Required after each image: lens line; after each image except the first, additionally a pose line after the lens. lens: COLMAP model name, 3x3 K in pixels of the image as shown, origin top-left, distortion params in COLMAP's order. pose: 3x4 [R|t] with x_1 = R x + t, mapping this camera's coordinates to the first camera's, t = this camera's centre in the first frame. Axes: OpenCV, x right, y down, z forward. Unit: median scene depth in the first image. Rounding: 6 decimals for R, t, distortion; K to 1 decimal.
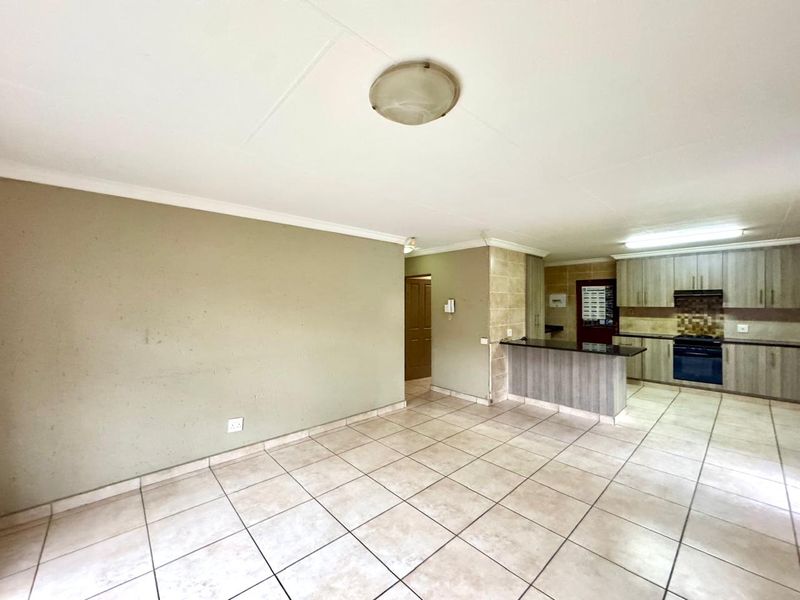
lens RADIAL K [[319.8, 0, 398.9], [0, 319.8, 300.4], [0, 0, 1]] dist [0.001362, -0.000635]
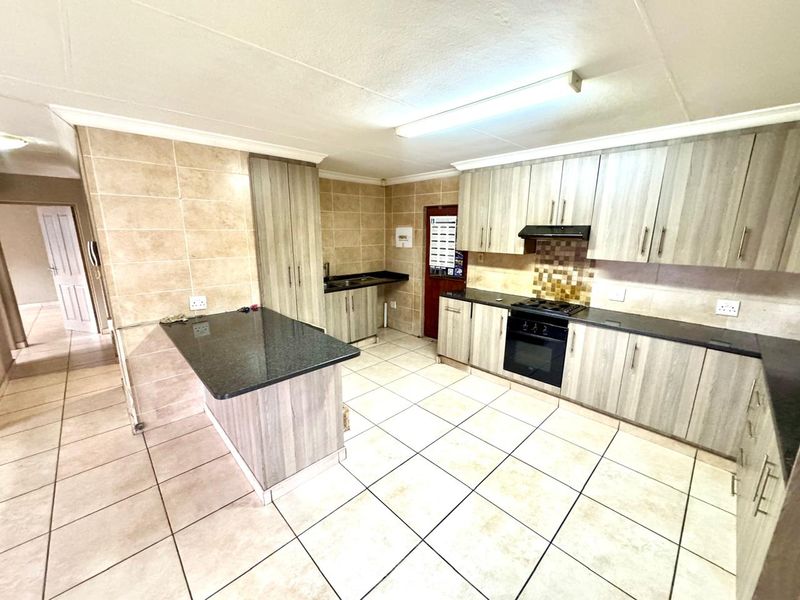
lens RADIAL K [[319.8, 0, 398.6], [0, 319.8, 299.3], [0, 0, 1]] dist [0.001362, -0.000635]
pose [[0.999658, 0.002146, 0.026069, 0.616516], [-0.007879, 0.975048, 0.221856, -0.028146], [-0.024943, -0.221986, 0.974731, 0.407896]]
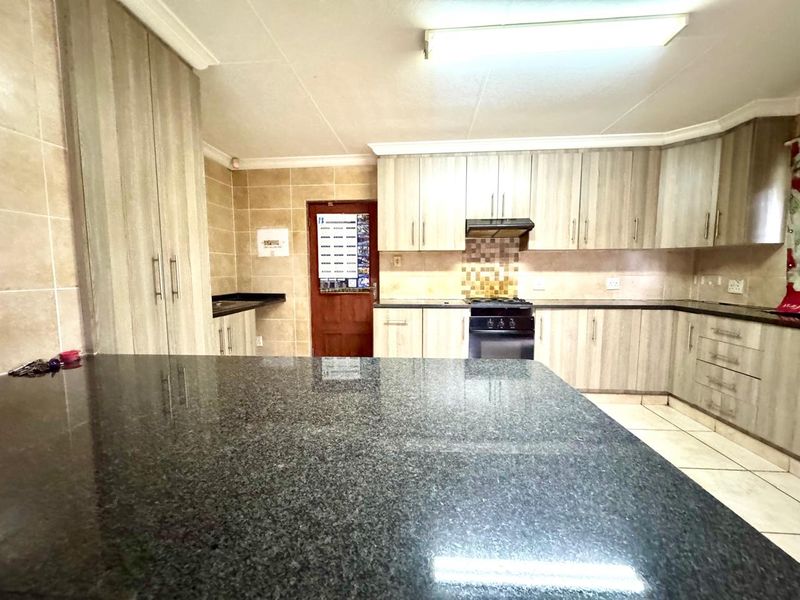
lens RADIAL K [[319.8, 0, 396.2], [0, 319.8, 299.2], [0, 0, 1]] dist [0.001362, -0.000635]
pose [[0.728721, -0.058422, 0.682314, 0.389624], [-0.001025, 0.996260, 0.086398, 0.058669], [-0.684810, -0.063659, 0.725936, 0.676784]]
